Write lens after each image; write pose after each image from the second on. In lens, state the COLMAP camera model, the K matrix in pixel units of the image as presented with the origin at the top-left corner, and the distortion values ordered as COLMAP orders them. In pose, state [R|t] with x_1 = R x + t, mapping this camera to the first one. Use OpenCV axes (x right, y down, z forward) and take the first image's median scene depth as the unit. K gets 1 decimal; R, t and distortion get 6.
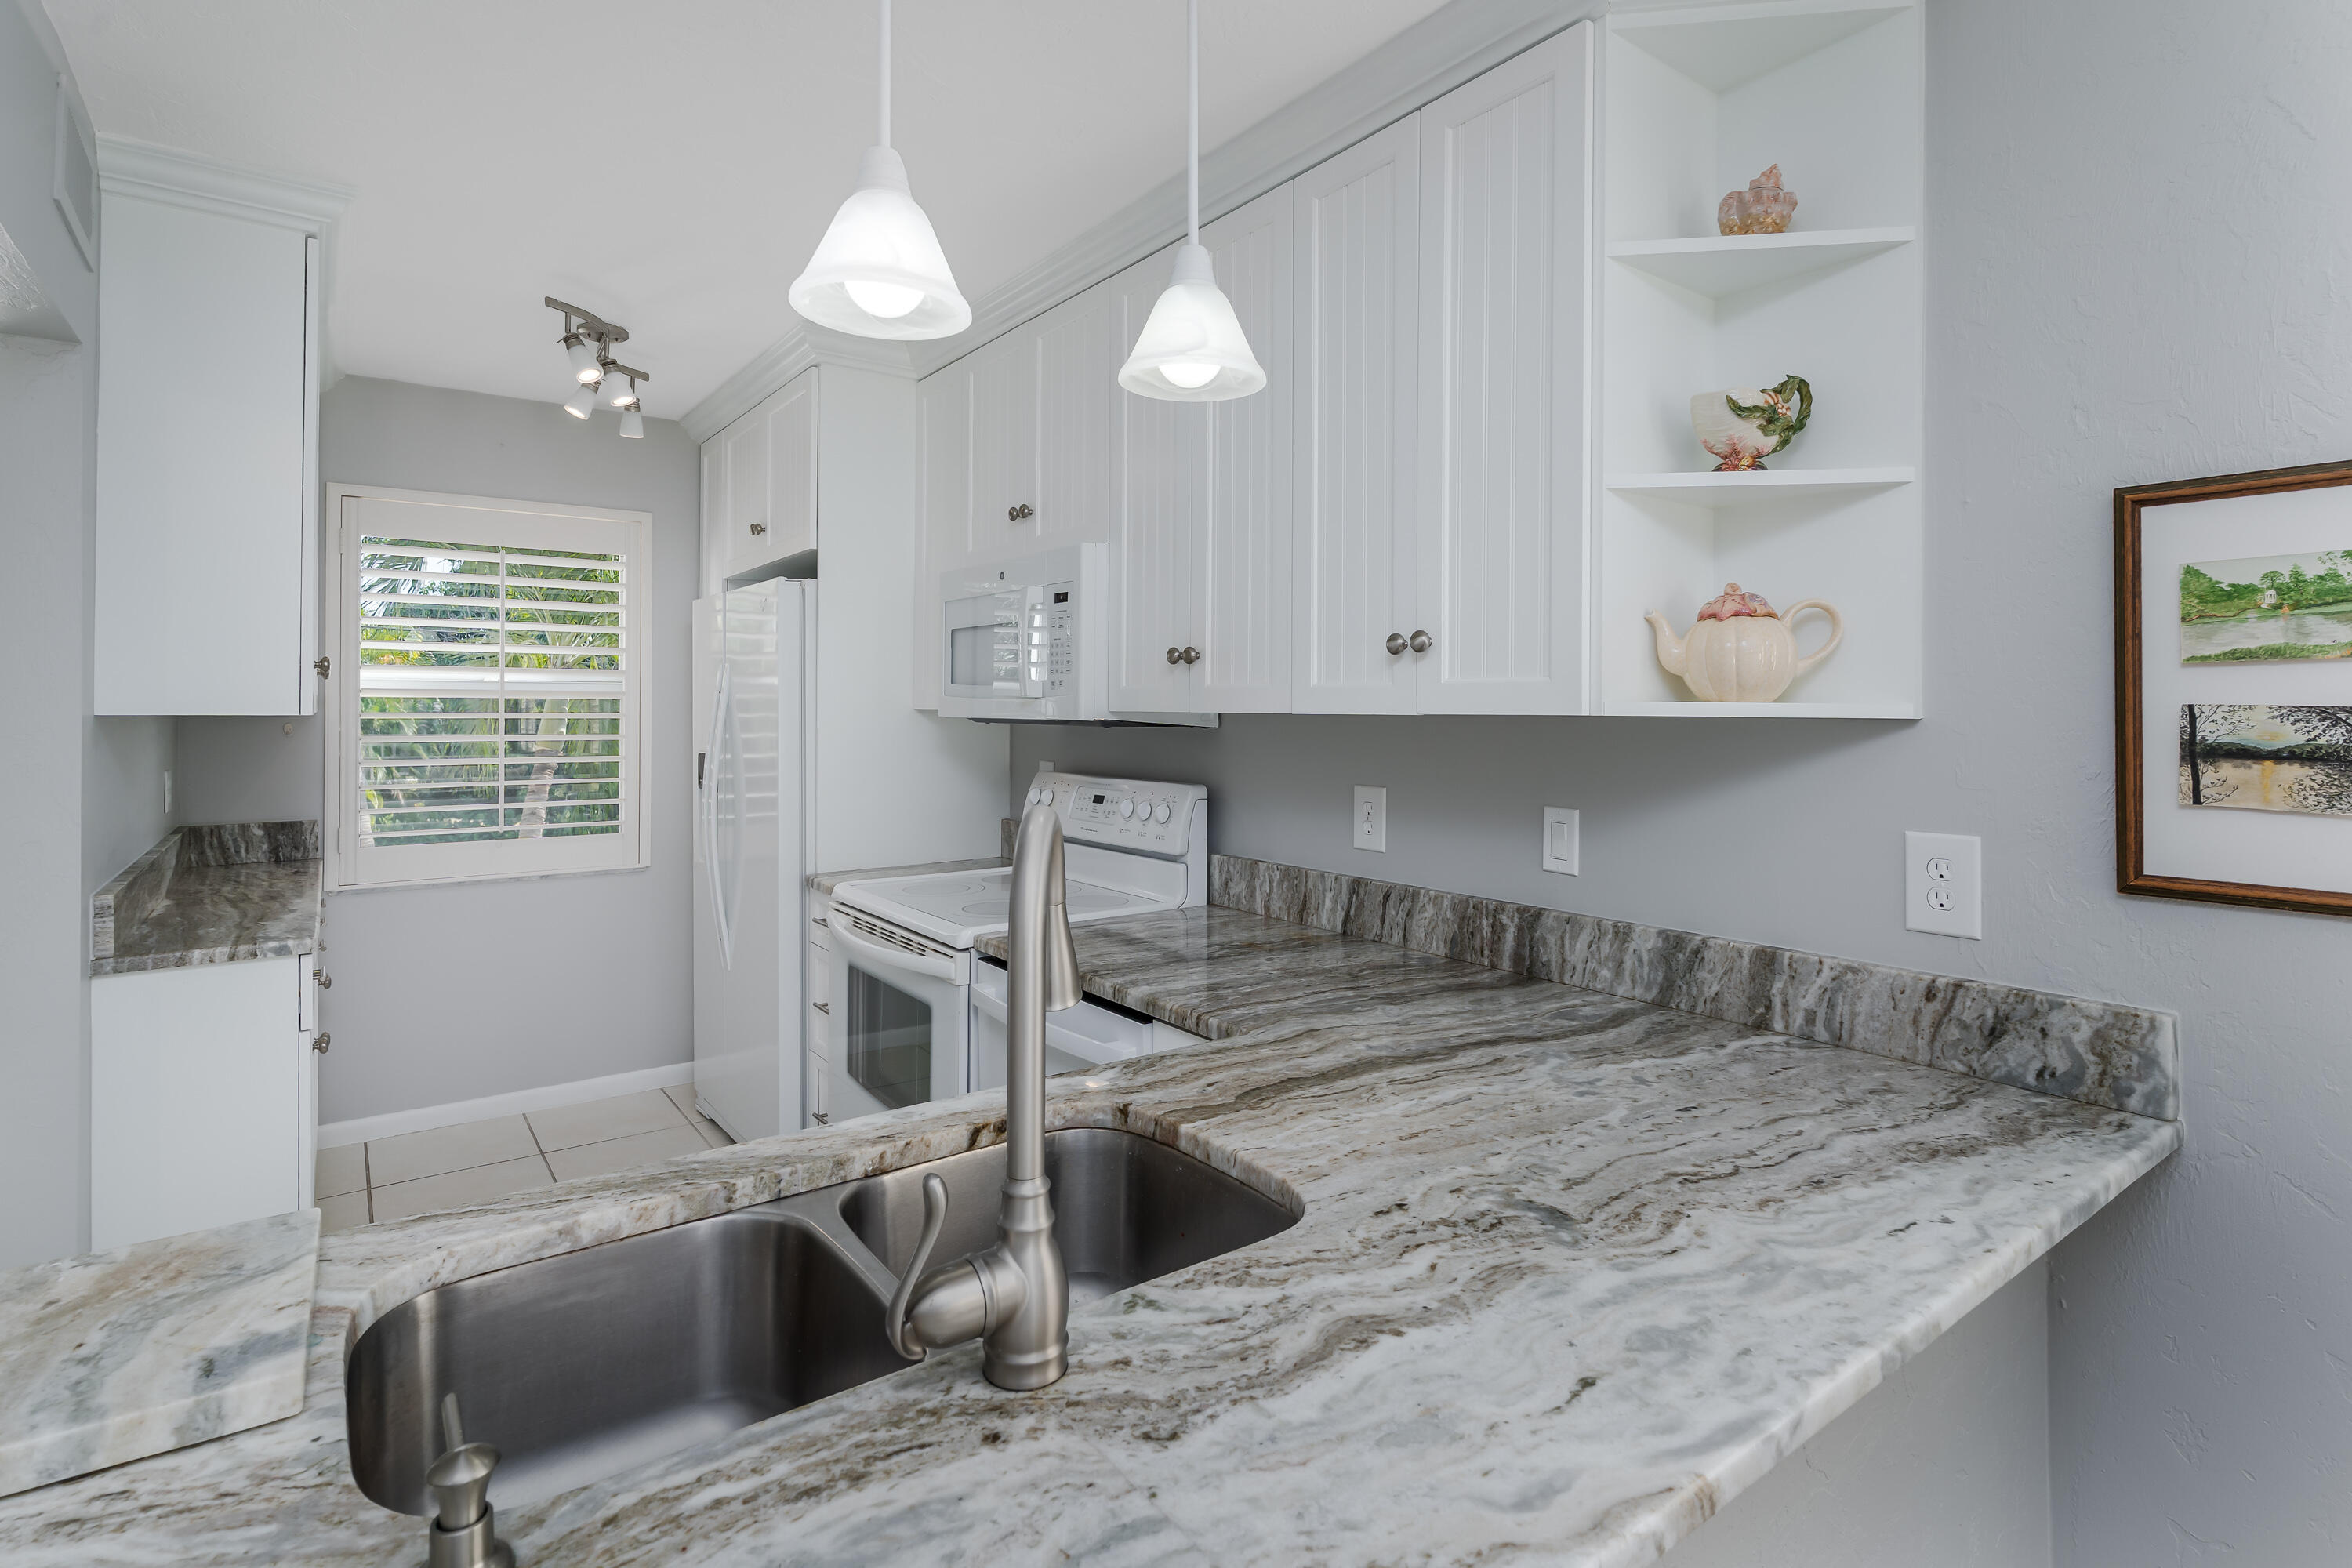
lens RADIAL K [[1167.6, 0, 1189.0], [0, 1167.6, 711.3], [0, 0, 1]] dist [-0.000063, -0.000201]
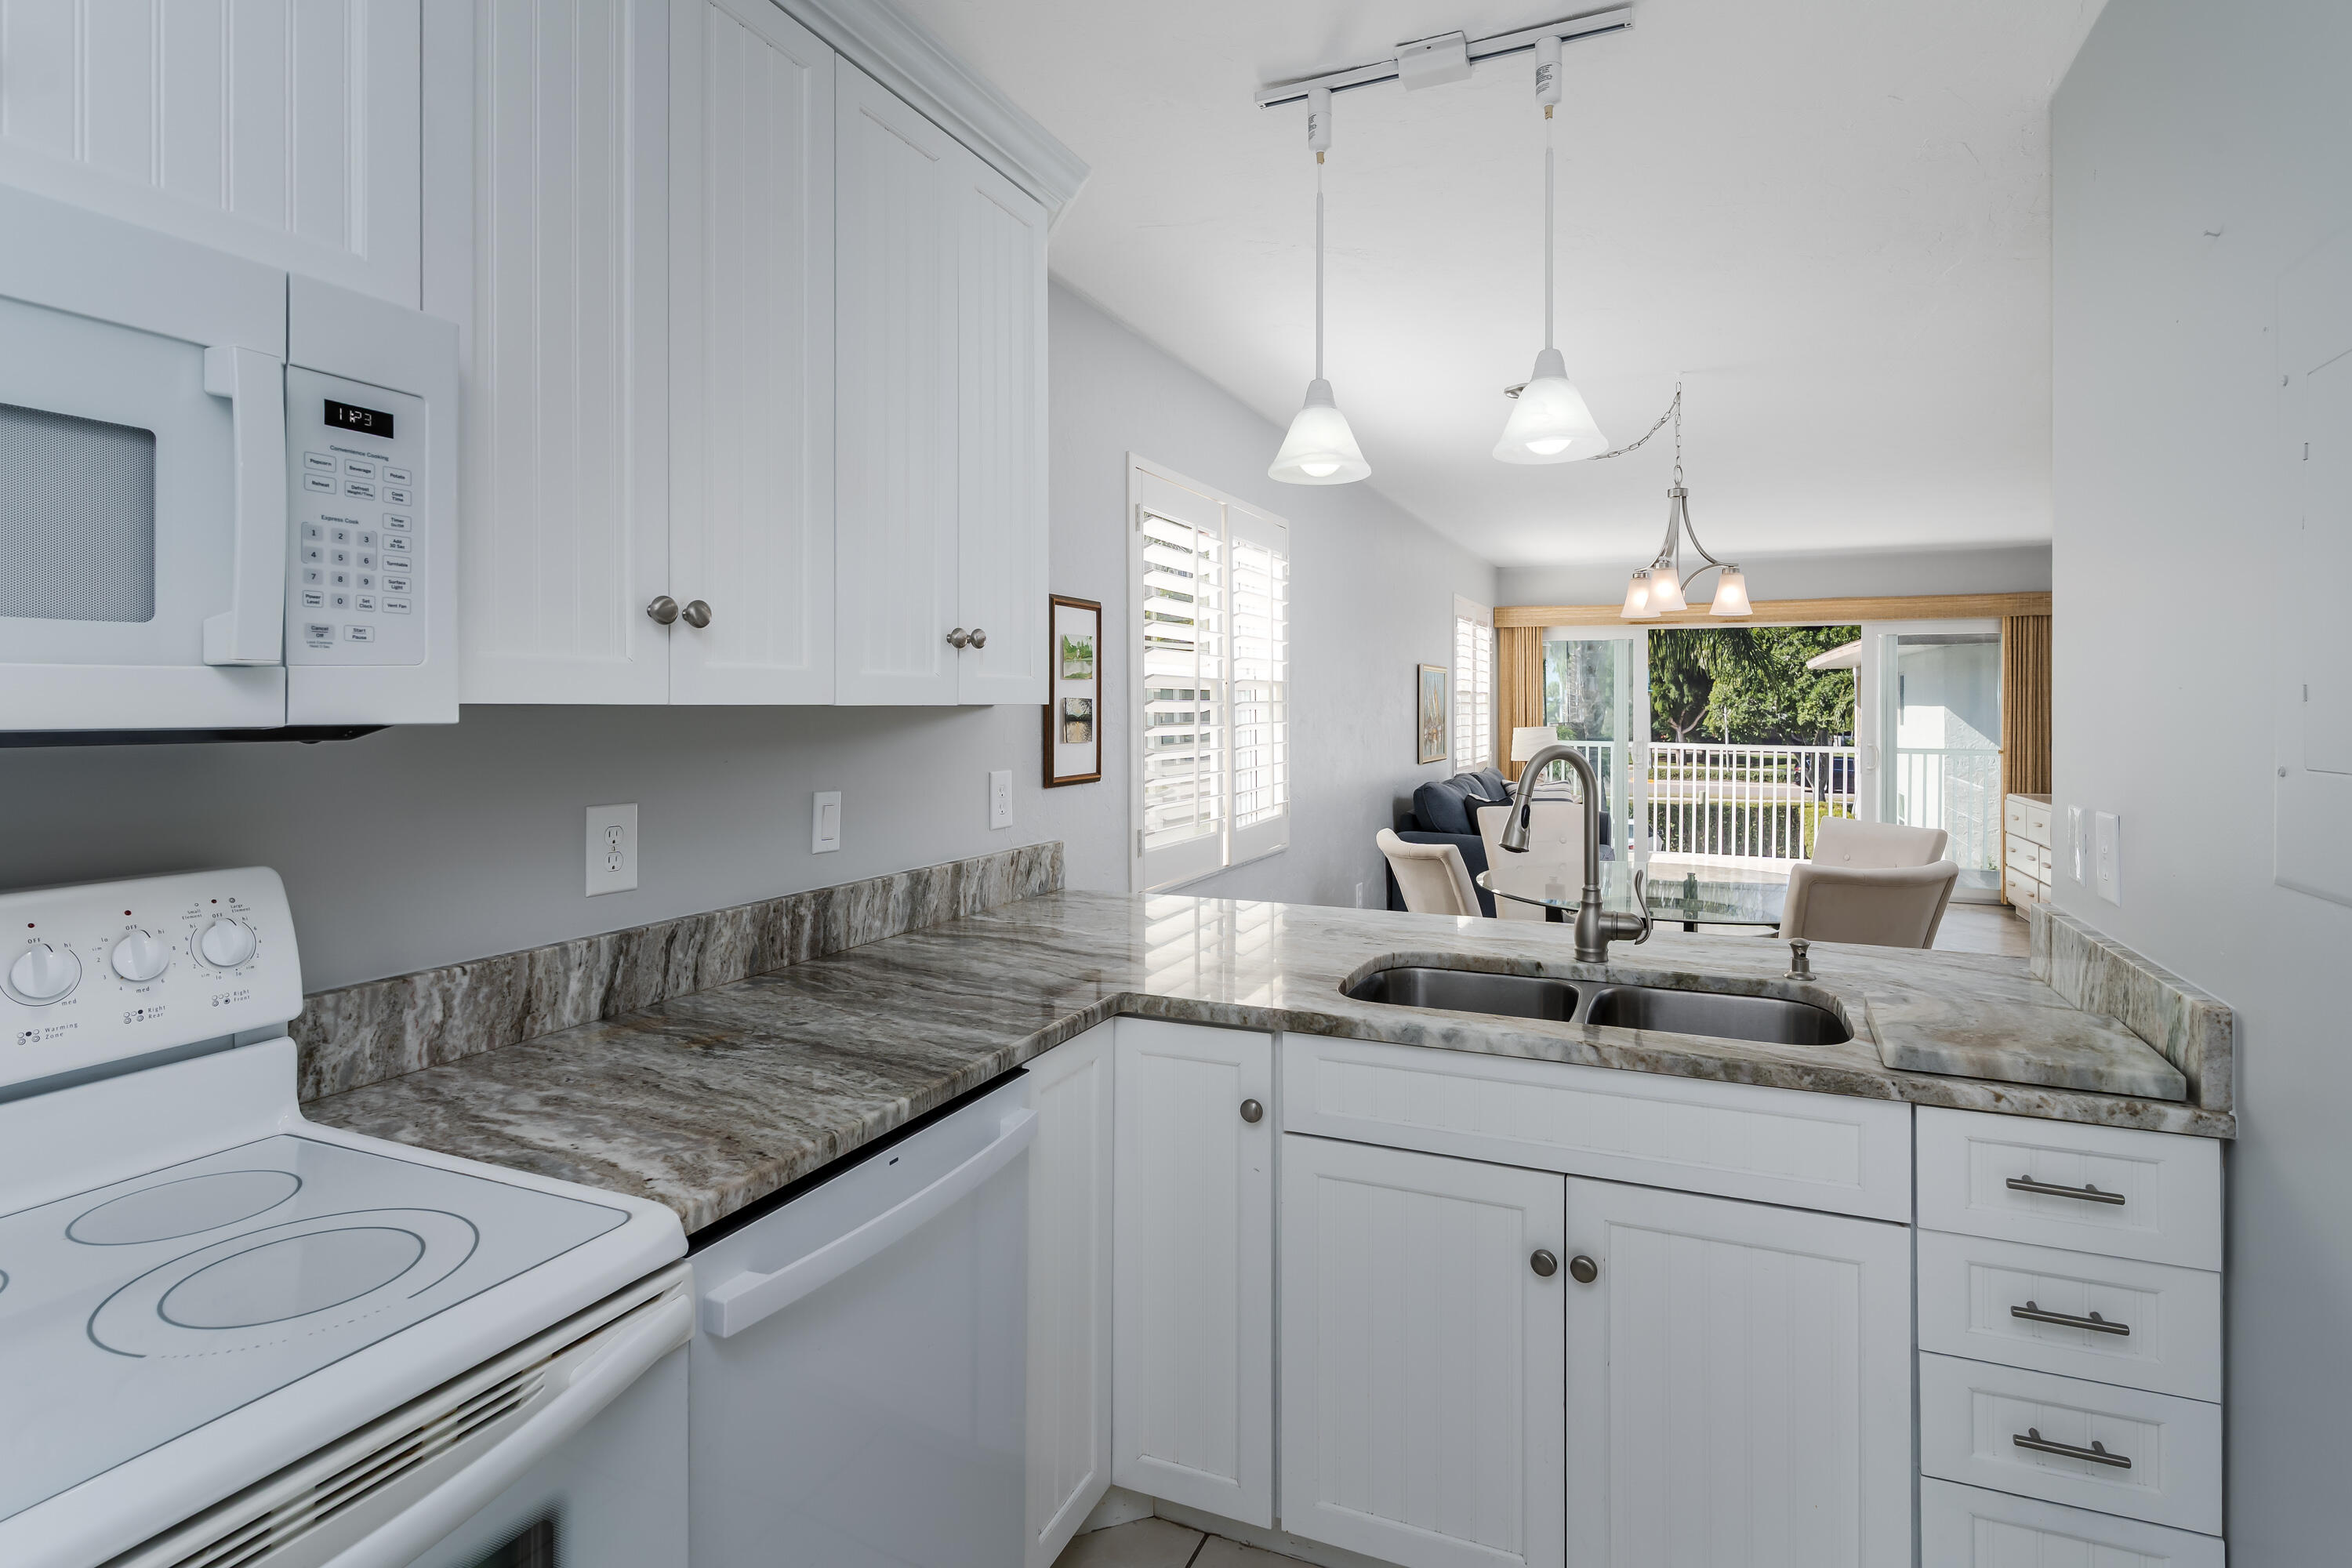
lens RADIAL K [[1167.6, 0, 1189.0], [0, 1167.6, 711.3], [0, 0, 1]] dist [-0.000063, -0.000201]
pose [[-0.493268, -0.008058, 0.869840, -0.754876], [0.001403, 0.999948, 0.010059, -0.001381], [-0.869876, 0.006182, -0.493232, 1.200408]]
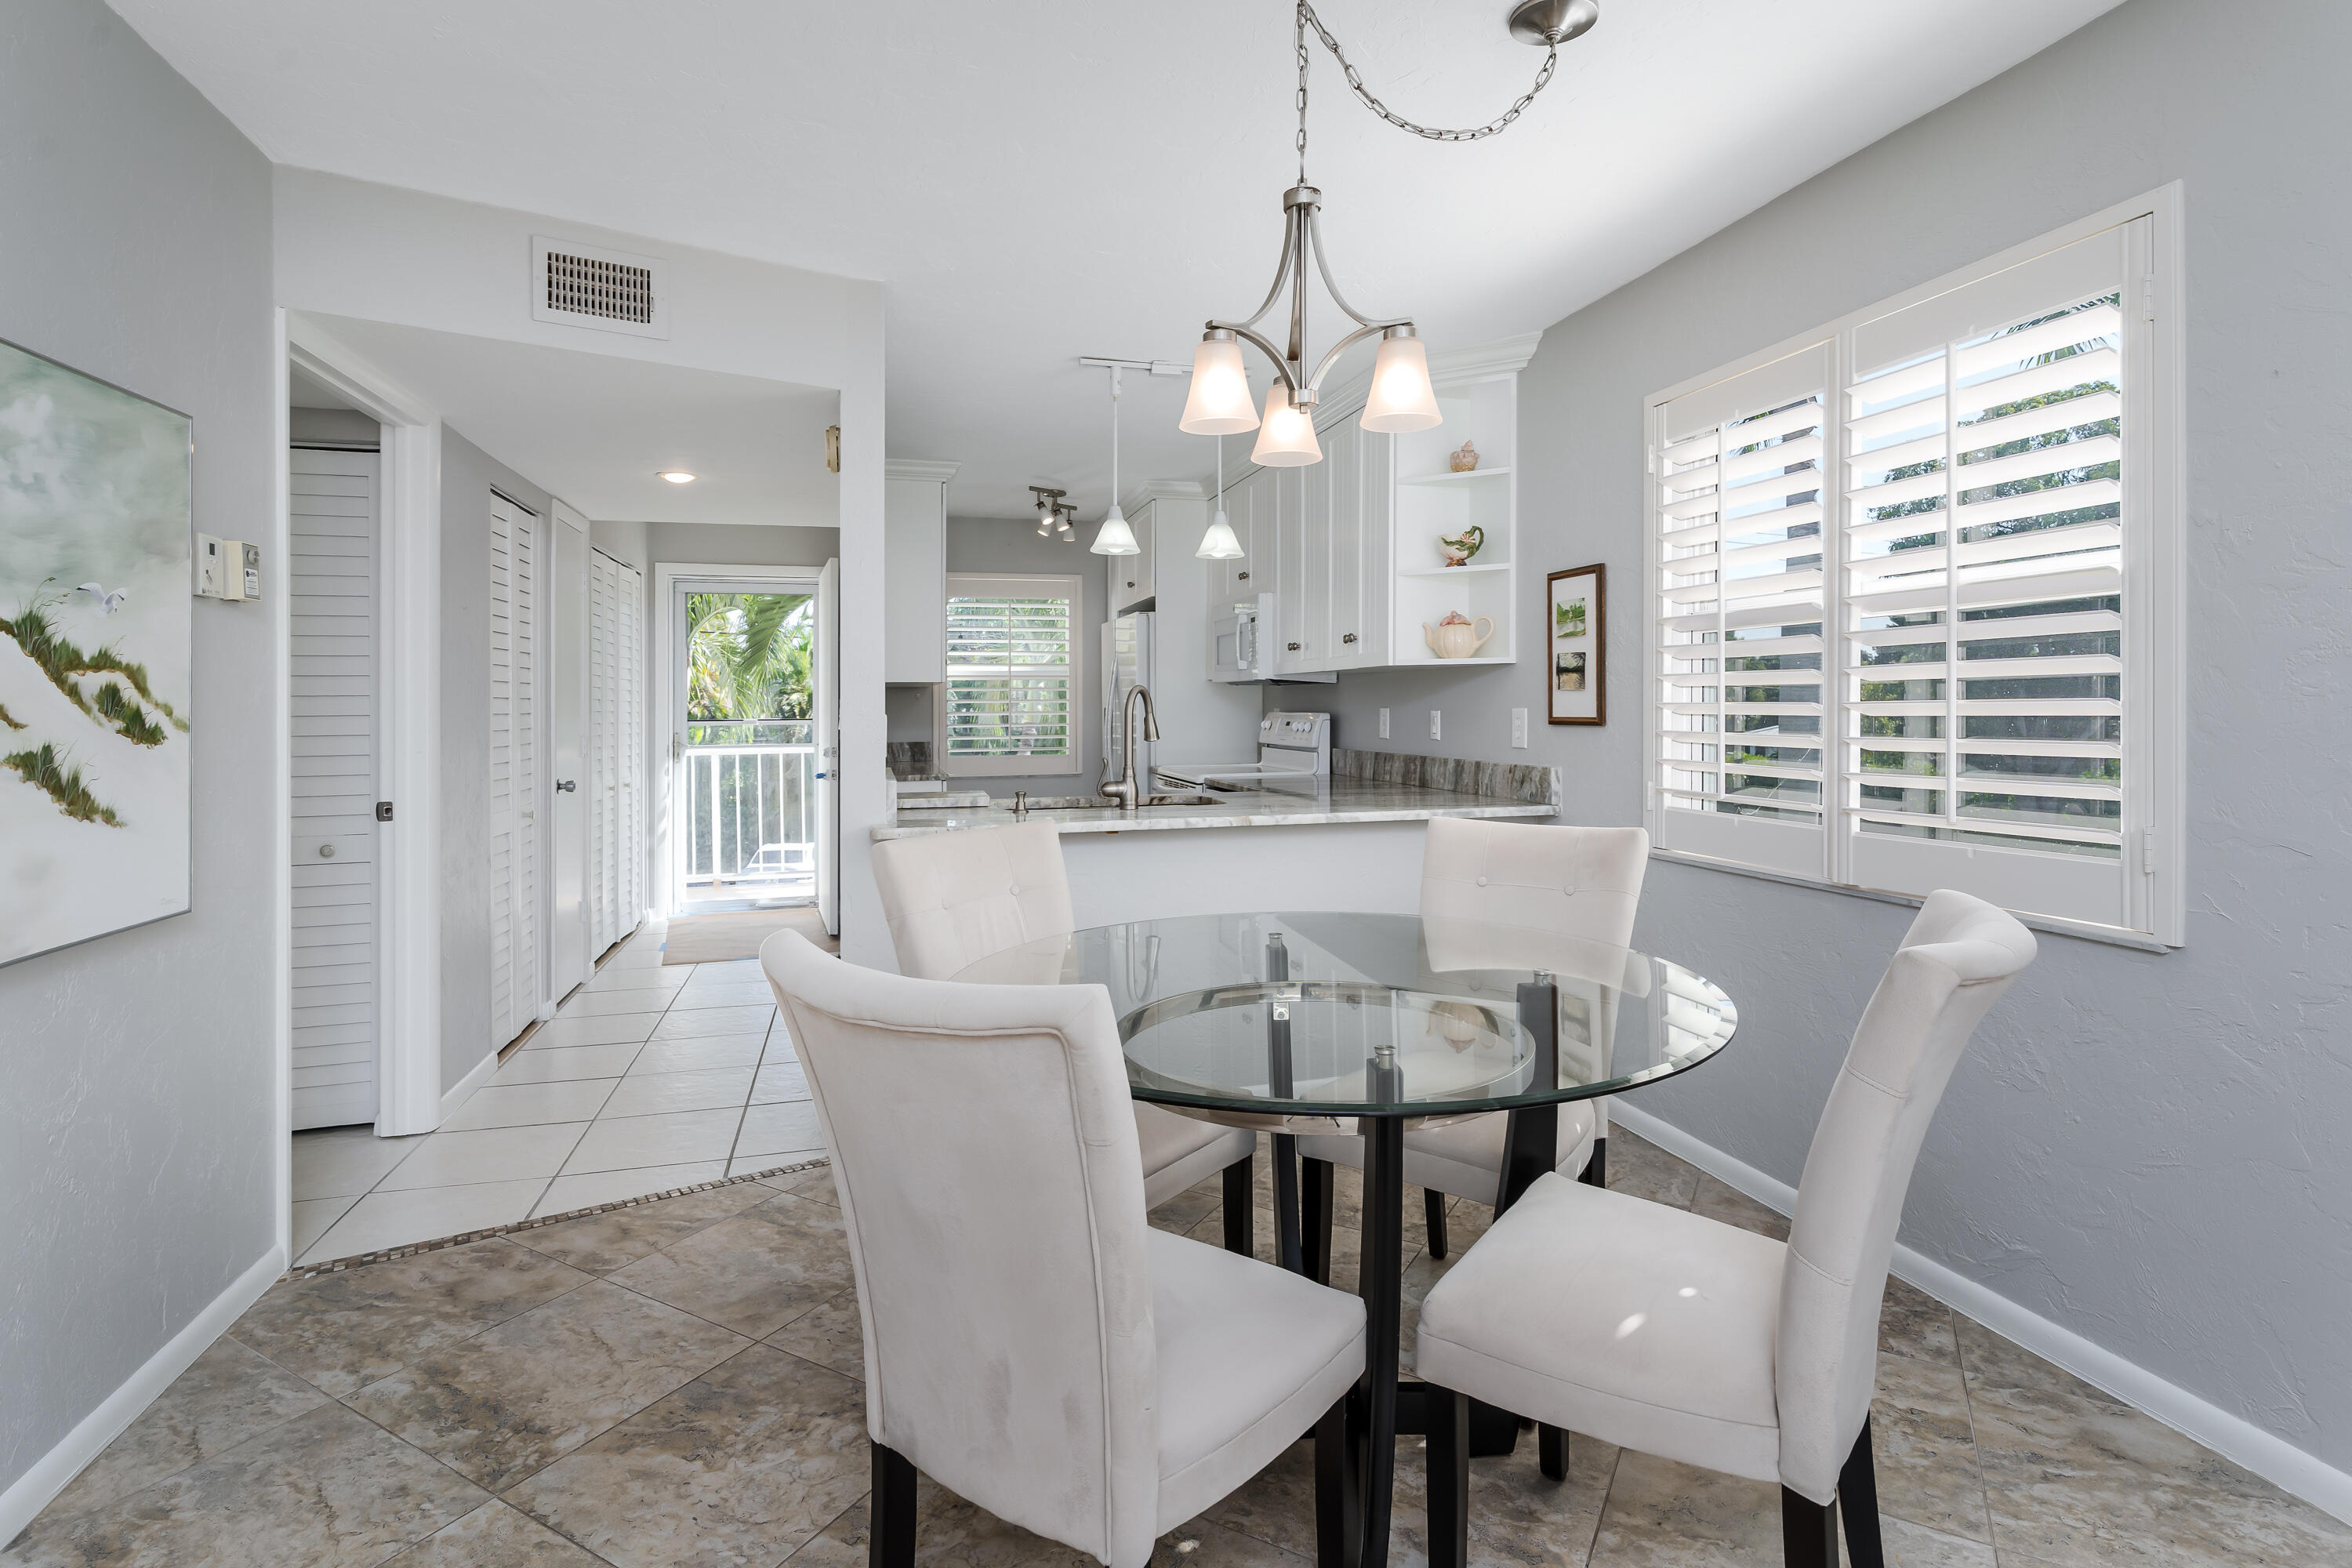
lens RADIAL K [[1167.6, 0, 1189.0], [0, 1167.6, 711.3], [0, 0, 1]] dist [-0.000063, -0.000201]
pose [[0.932722, -0.004441, -0.360570, 0.660633], [0.003987, 0.999990, -0.002001, 0.084236], [0.360575, 0.000428, 0.932730, -1.197955]]
